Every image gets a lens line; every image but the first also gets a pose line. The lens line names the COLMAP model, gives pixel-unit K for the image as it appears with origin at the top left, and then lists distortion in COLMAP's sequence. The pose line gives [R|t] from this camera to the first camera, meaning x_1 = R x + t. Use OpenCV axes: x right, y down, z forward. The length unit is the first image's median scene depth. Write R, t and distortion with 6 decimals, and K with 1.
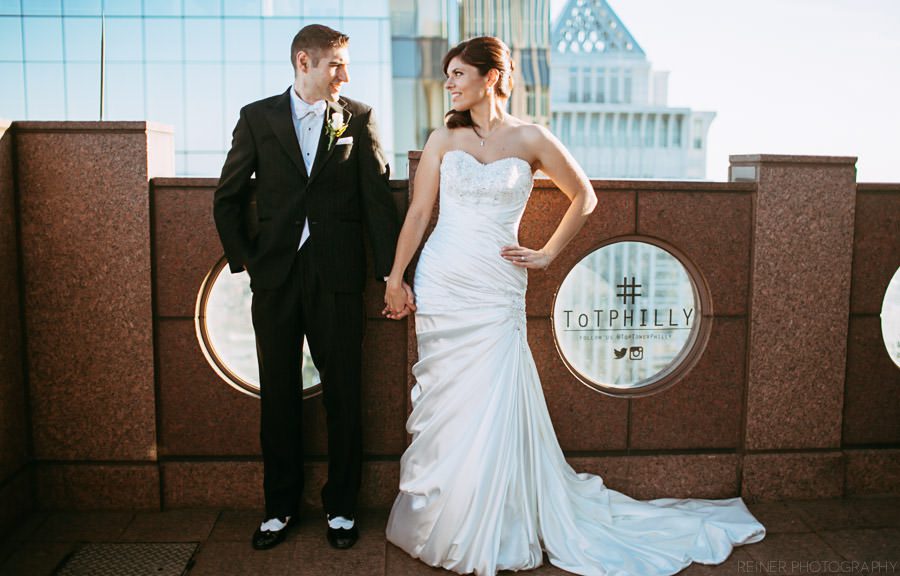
lens RADIAL K [[838.9, 0, 432.9], [0, 838.9, 289.5], [0, 0, 1]] dist [-0.114655, 0.173998]
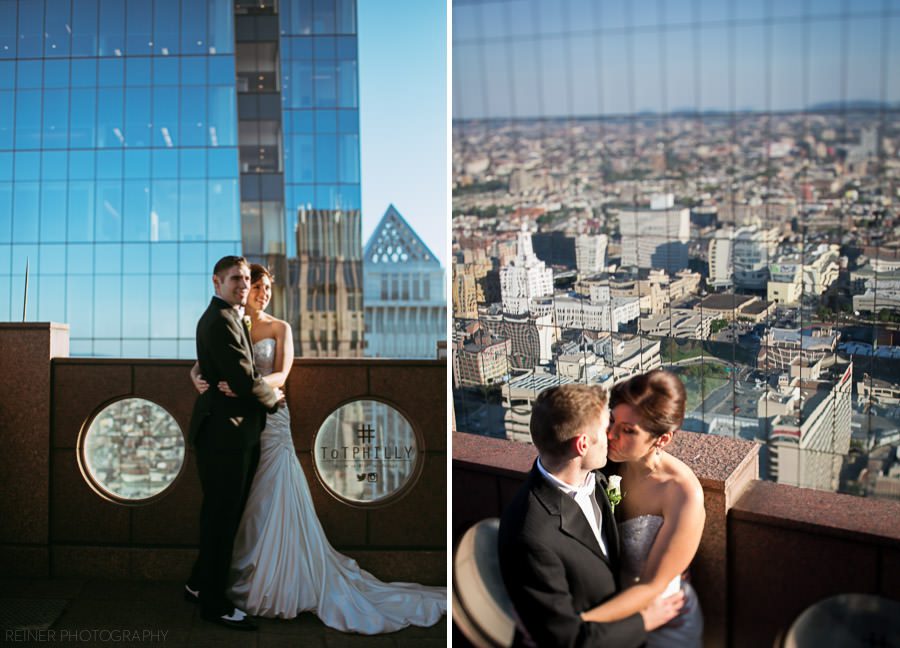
lens RADIAL K [[1073.6, 0, 450.0], [0, 1073.6, 324.0], [0, 0, 1]] dist [-0.114827, -0.006047]
pose [[0.998349, -0.005936, -0.057128, 0.480219], [-0.003346, 0.986944, -0.161028, 0.110931], [0.057338, 0.160953, 0.985295, -0.854795]]
